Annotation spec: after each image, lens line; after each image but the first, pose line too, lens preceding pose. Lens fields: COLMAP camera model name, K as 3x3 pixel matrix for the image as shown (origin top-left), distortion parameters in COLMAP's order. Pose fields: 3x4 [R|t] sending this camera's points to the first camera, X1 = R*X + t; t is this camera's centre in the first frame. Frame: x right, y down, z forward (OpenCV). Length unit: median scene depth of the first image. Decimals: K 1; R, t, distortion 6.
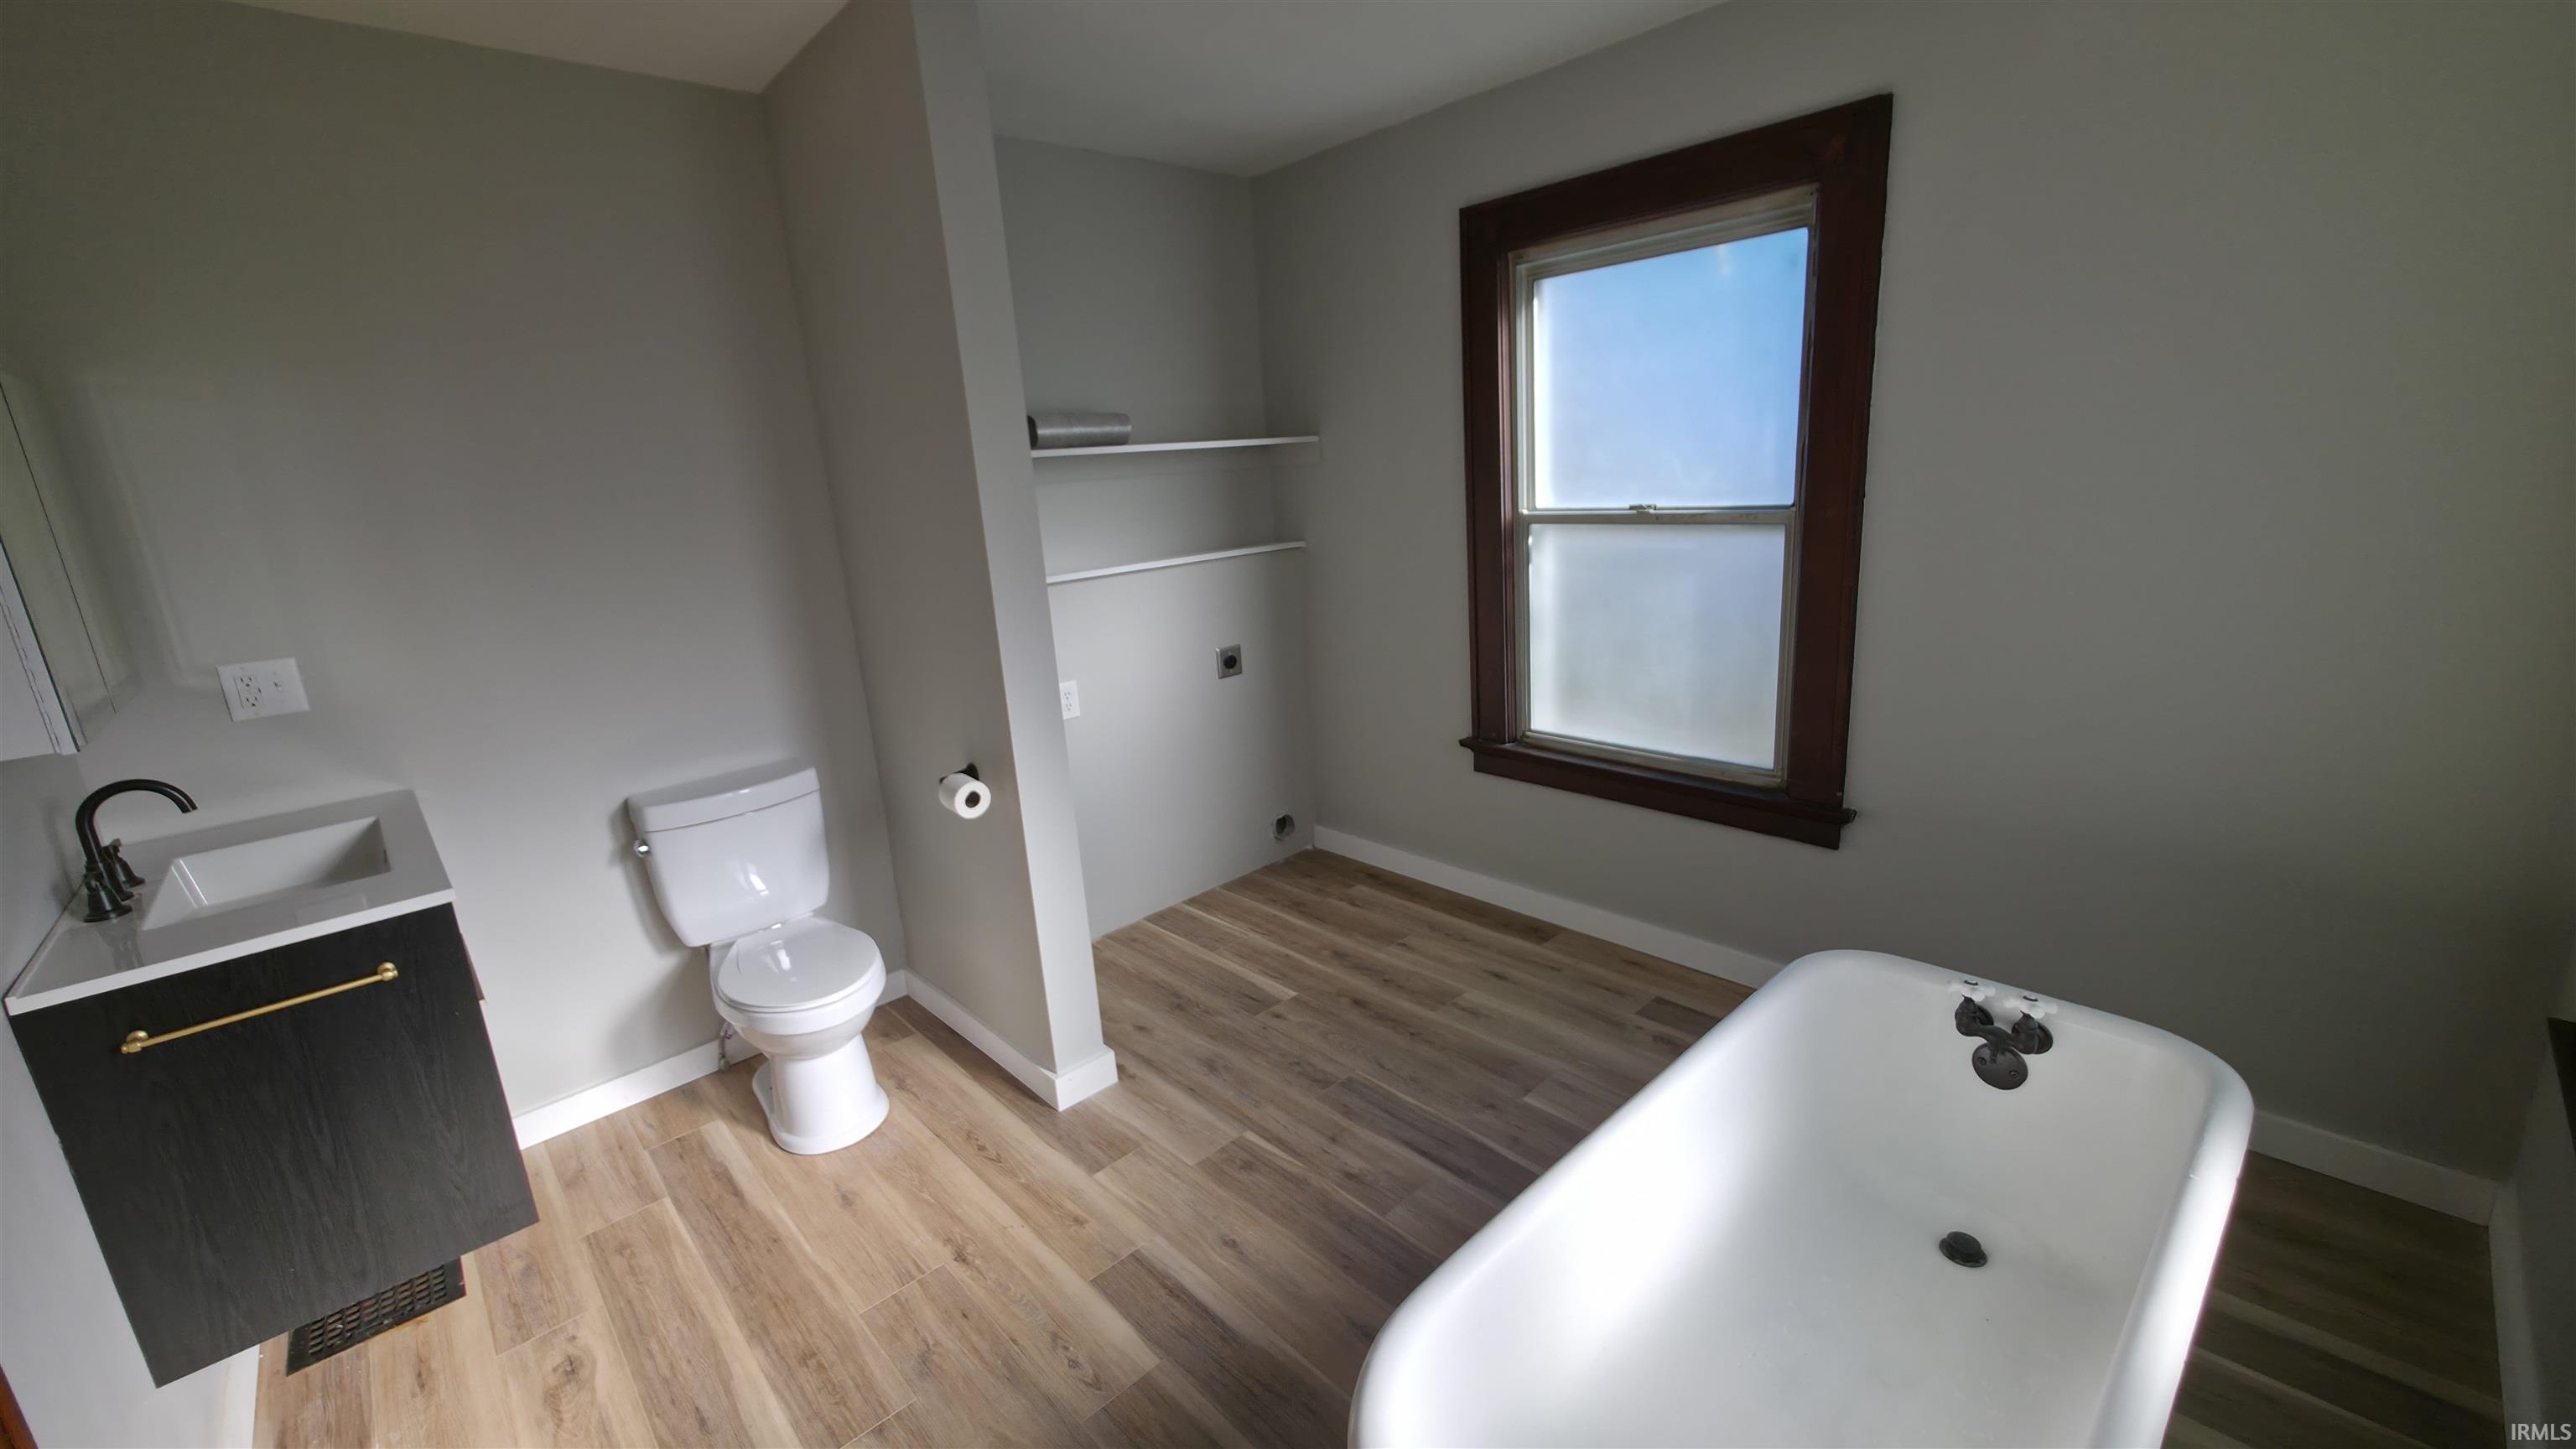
lens RADIAL K [[1034.8, 0, 1282.9], [0, 1034.8, 725.7], [0, 0, 1]] dist [0.003140, 0.000375]
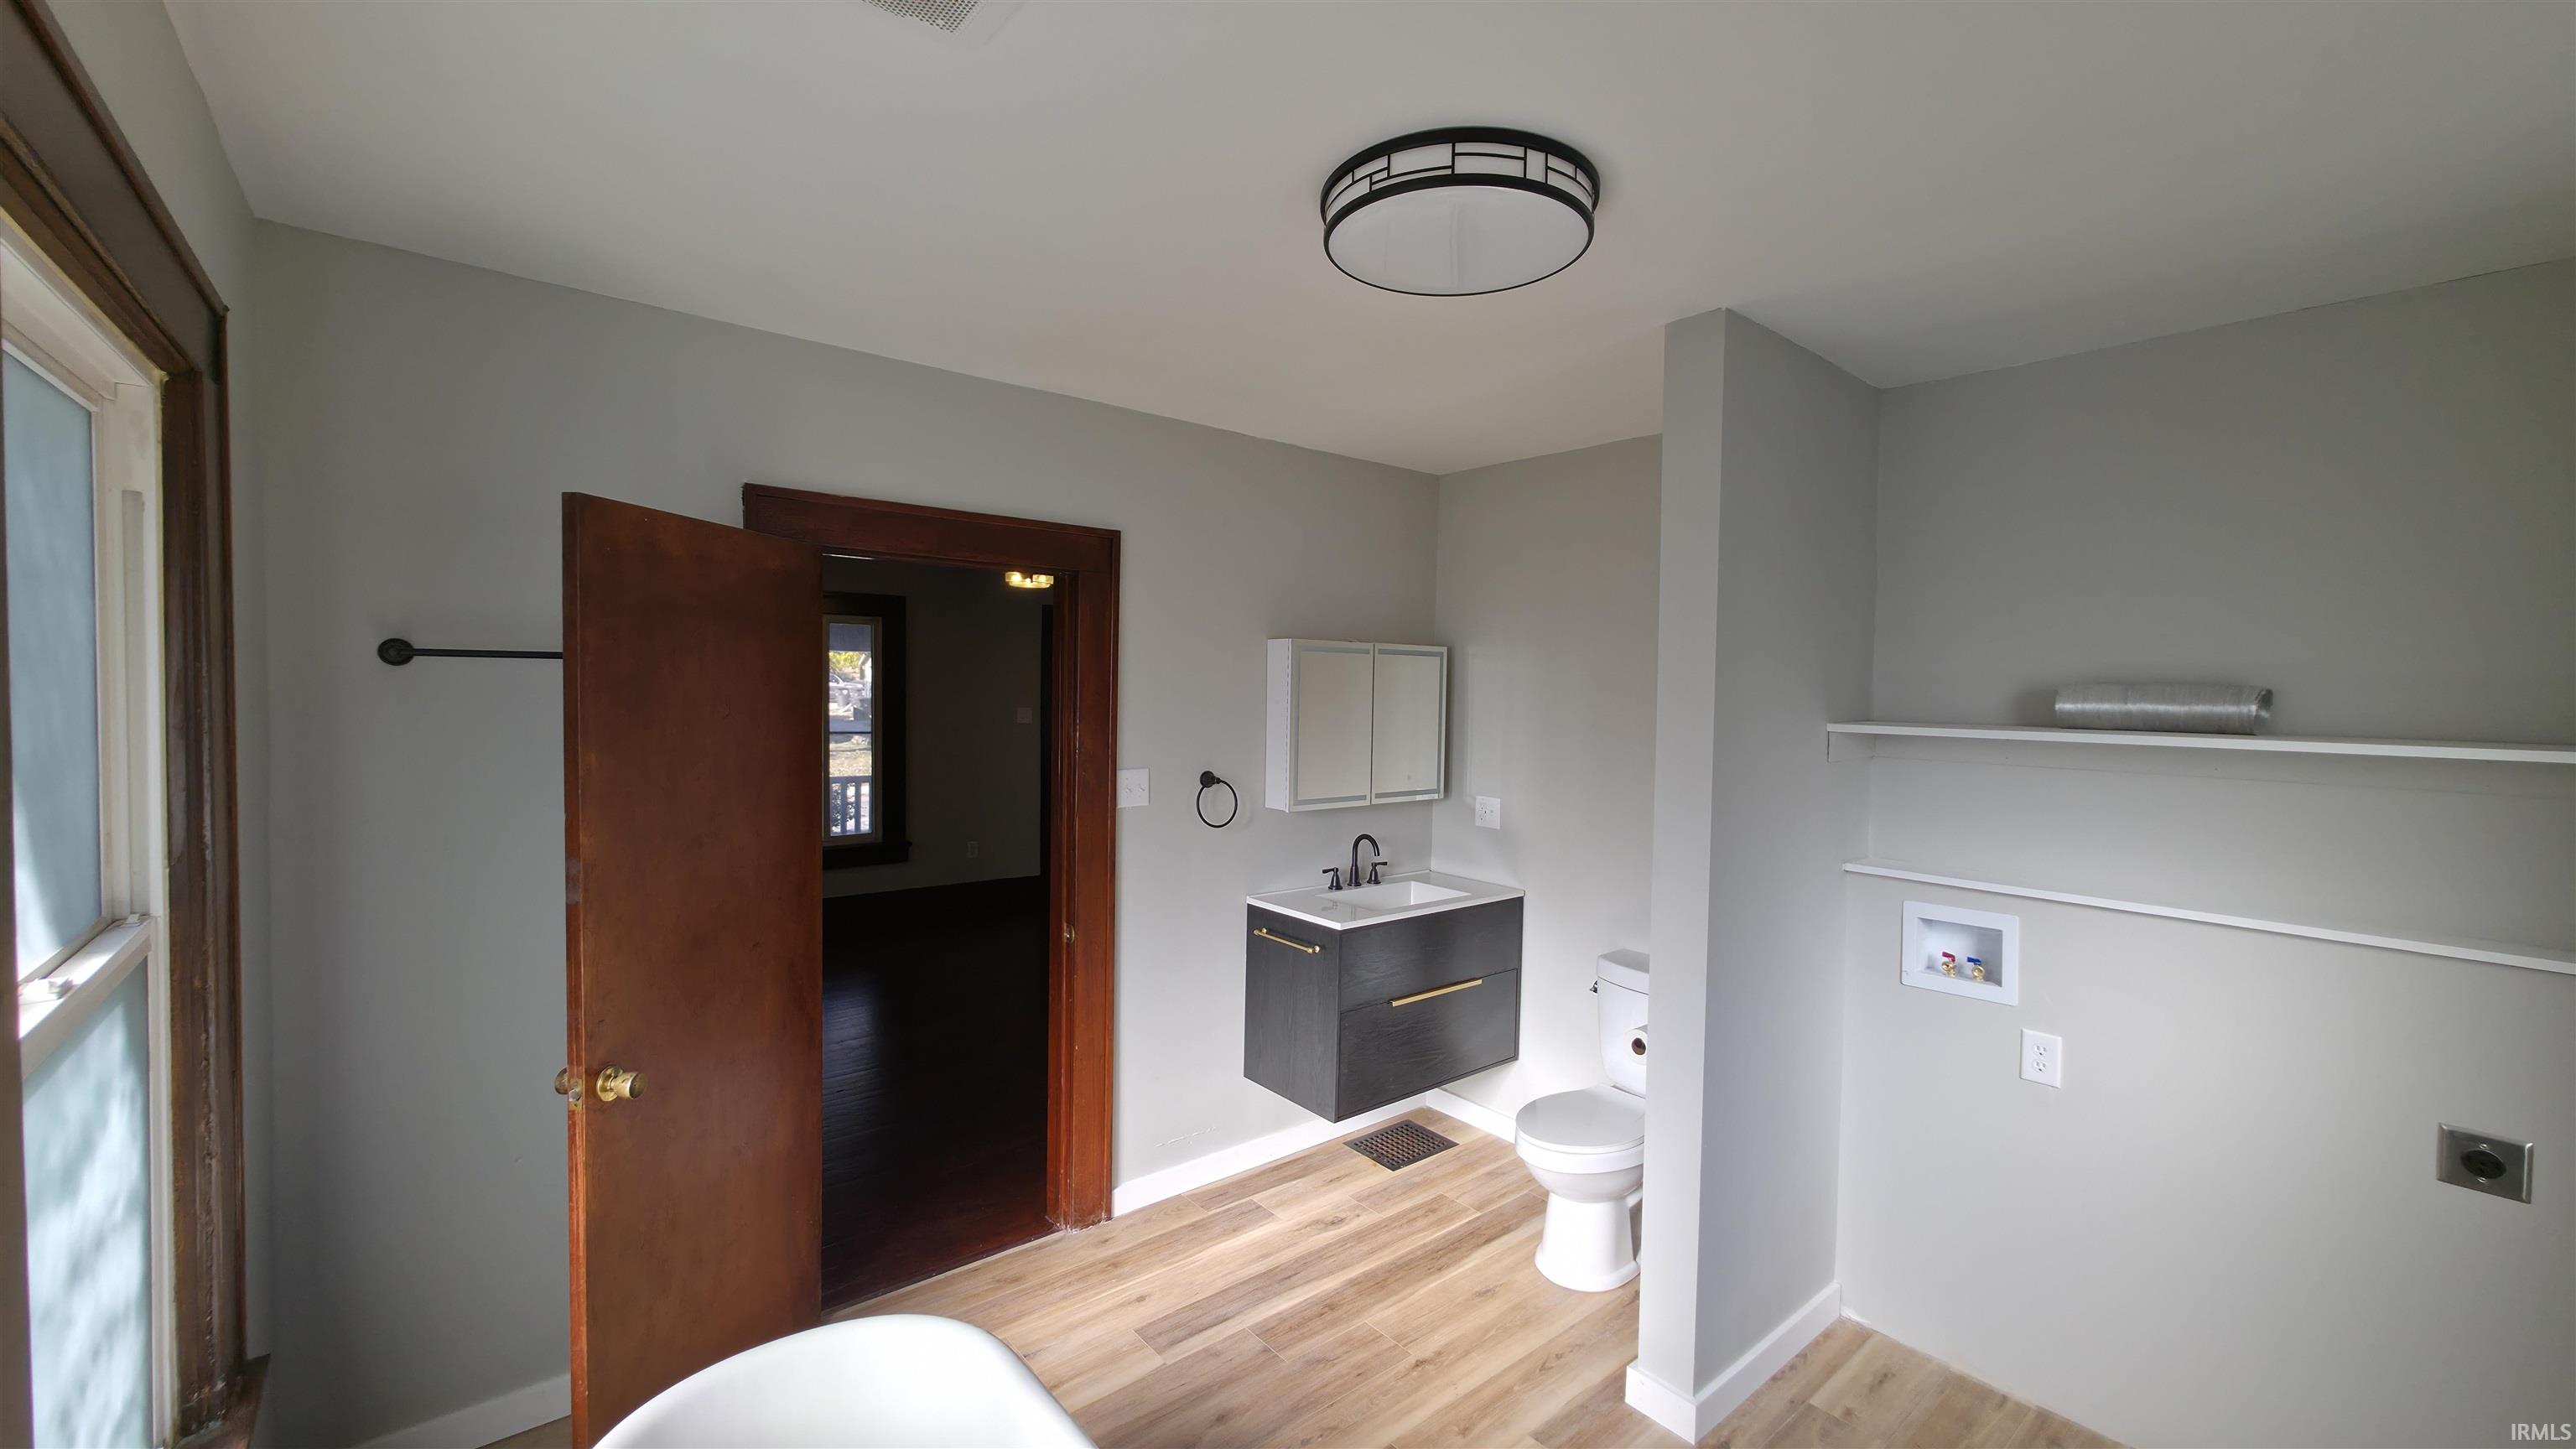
lens RADIAL K [[1034.8, 0, 1294.1], [0, 1034.8, 729.4], [0, 0, 1]] dist [0.003140, 0.000375]
pose [[-0.059949, 0.111875, -0.991912, 0.814700], [-0.258460, 0.958072, 0.123678, -0.310012], [0.964160, 0.263784, -0.028520, 0.688514]]
